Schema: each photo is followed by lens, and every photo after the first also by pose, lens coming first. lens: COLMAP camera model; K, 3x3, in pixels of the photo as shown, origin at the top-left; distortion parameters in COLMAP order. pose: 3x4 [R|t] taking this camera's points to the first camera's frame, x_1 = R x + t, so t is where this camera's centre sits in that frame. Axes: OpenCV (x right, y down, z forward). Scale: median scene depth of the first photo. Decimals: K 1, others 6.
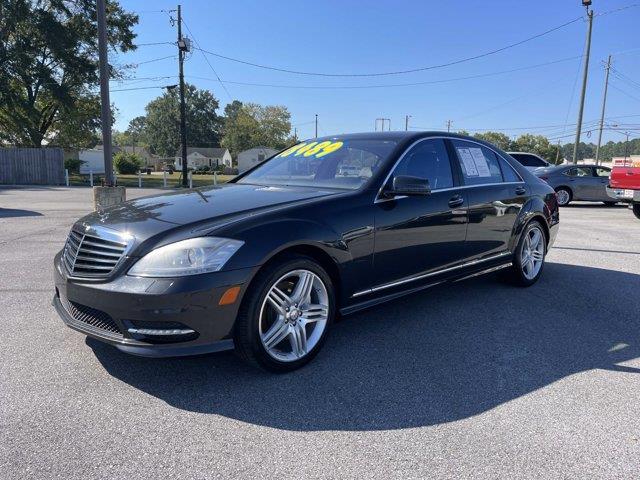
lens RADIAL K [[486.1, 0, 314.0], [0, 486.1, 239.2], [0, 0, 1]] dist [0.088853, -0.120716]
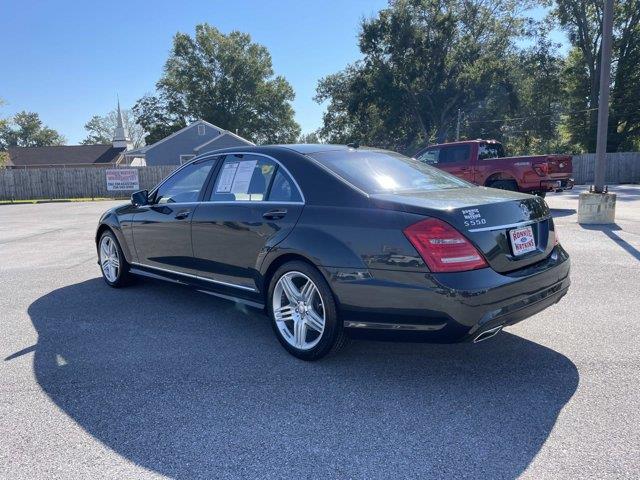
lens RADIAL K [[486.1, 0, 314.0], [0, 486.1, 239.2], [0, 0, 1]] dist [0.088853, -0.120716]
pose [[-0.004717, 0.118531, -0.992939, 0.122291], [-0.117456, 0.986011, 0.118262, -0.016341], [0.993067, 0.117184, 0.009271, 0.112031]]
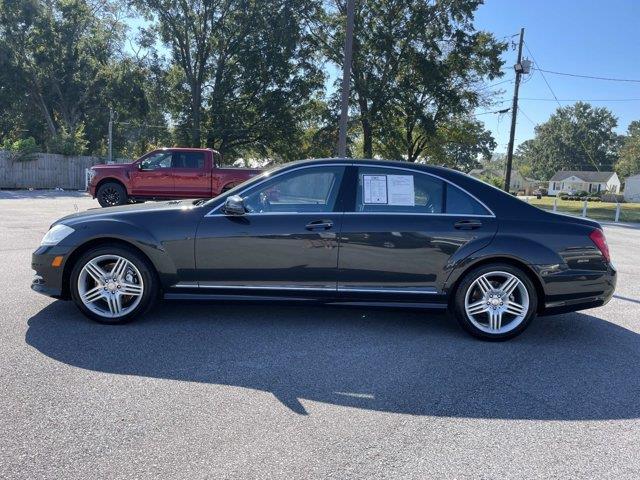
lens RADIAL K [[486.1, 0, 314.0], [0, 486.1, 239.2], [0, 0, 1]] dist [0.088853, -0.120716]
pose [[0.723644, 0.101709, -0.682638, 0.087360], [-0.133350, 0.991049, 0.006301, -0.004590], [0.677168, 0.086470, 0.730730, 0.020687]]
